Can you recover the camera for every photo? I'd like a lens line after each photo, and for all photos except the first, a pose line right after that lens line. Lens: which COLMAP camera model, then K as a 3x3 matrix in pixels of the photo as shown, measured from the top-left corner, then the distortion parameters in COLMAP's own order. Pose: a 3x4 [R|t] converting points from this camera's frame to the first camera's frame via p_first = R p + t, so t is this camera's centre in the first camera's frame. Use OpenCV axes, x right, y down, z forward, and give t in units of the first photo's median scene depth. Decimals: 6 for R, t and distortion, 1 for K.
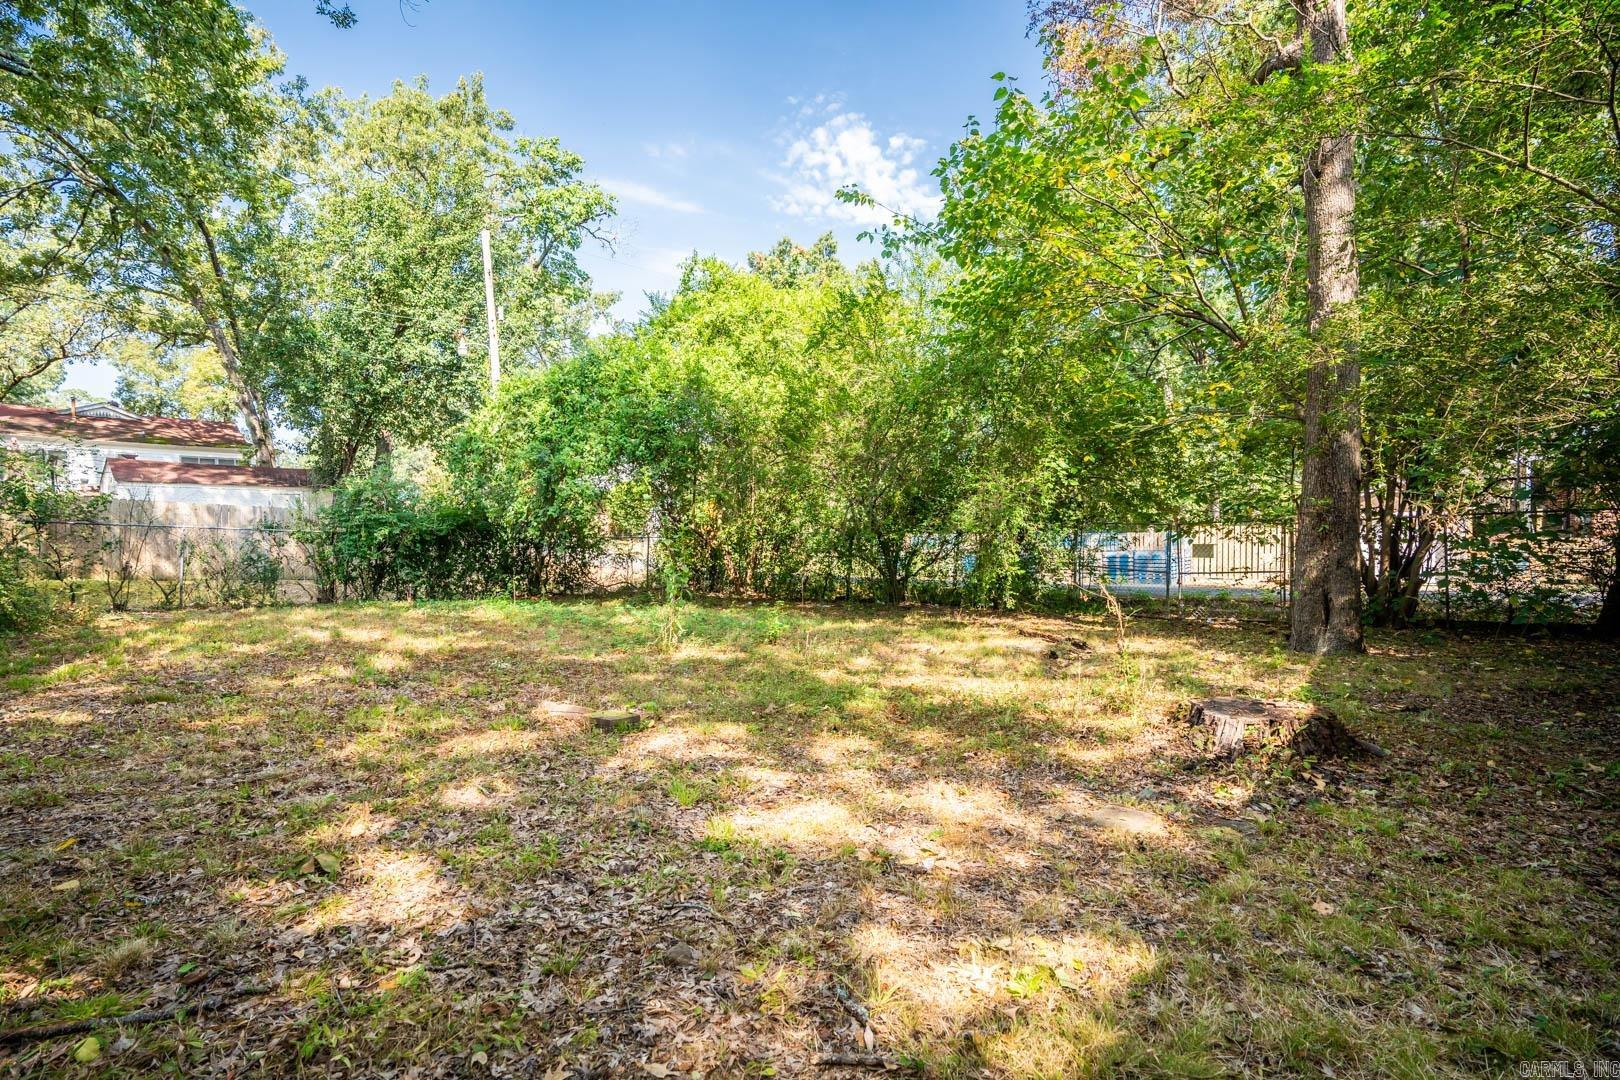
lens RADIAL K [[754.6, 0, 810.0], [0, 754.6, 540.0], [0, 0, 1]] dist [-0.067195, 0.022403]
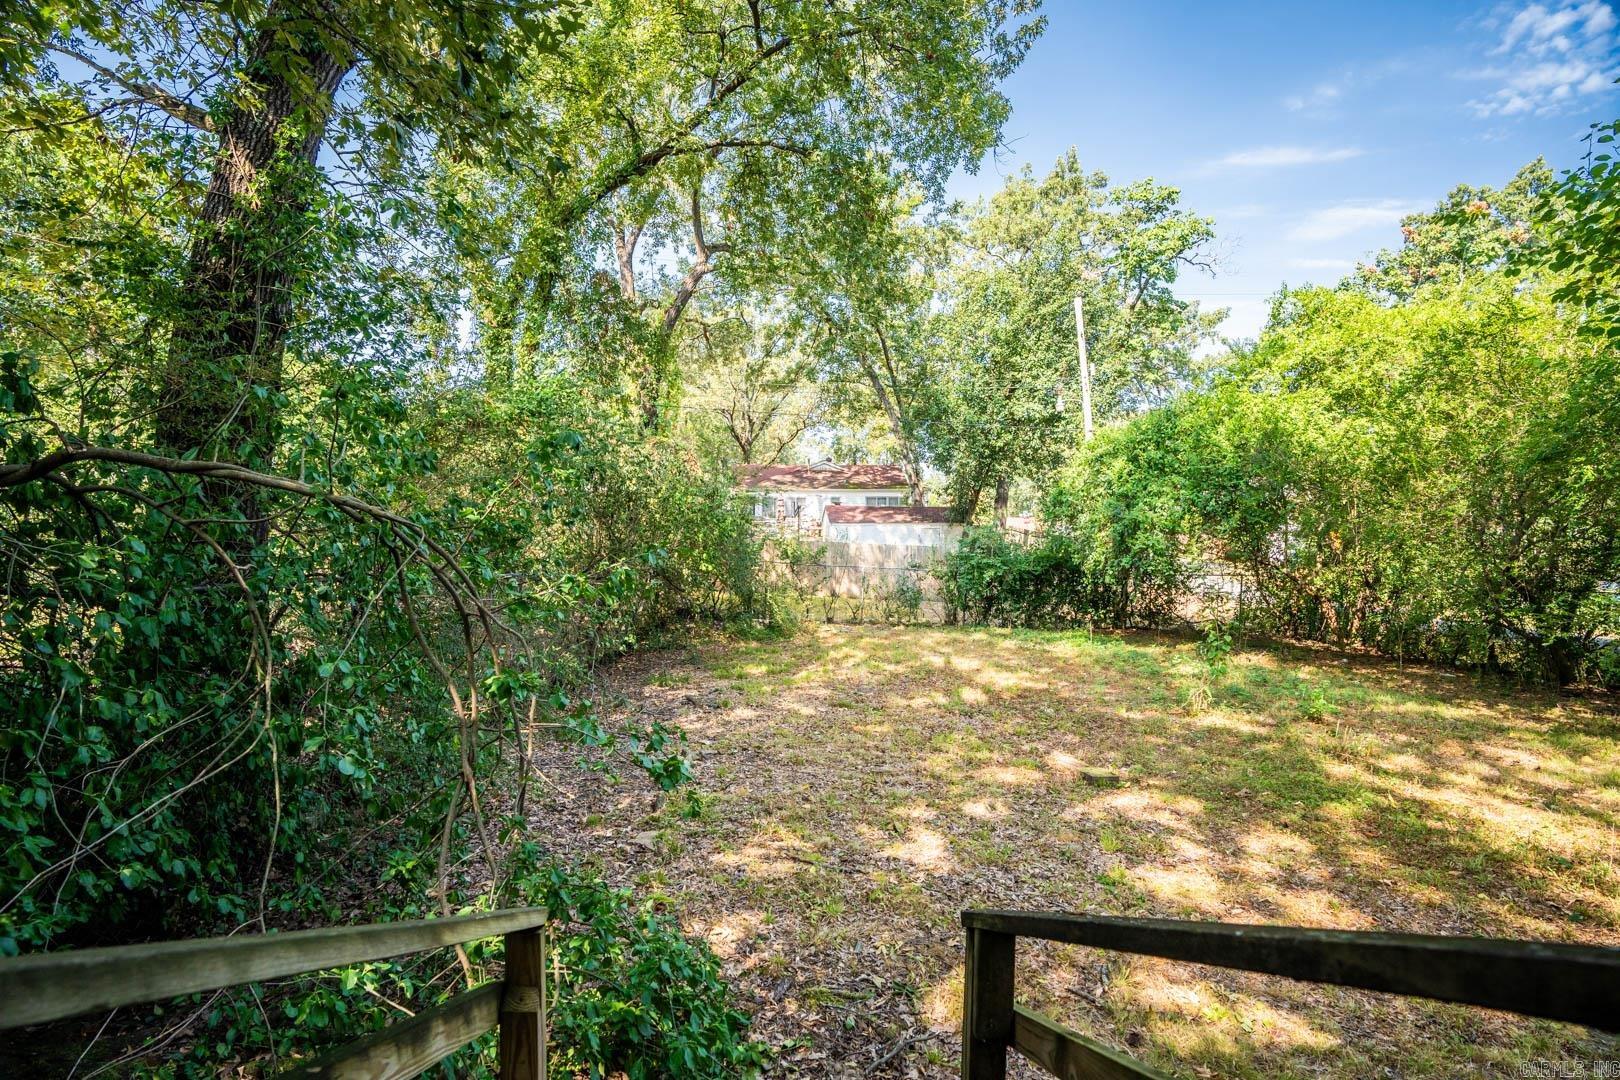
lens RADIAL K [[727.5, 0, 803.8], [0, 727.5, 541.9], [0, 0, 1]] dist [-0.028428, 0.000299]
pose [[0.695909, 0.001764, -0.718128, 0.084889], [-0.010430, 0.999916, -0.007651, -0.047196], [0.718054, 0.012815, 0.695869, -0.086071]]
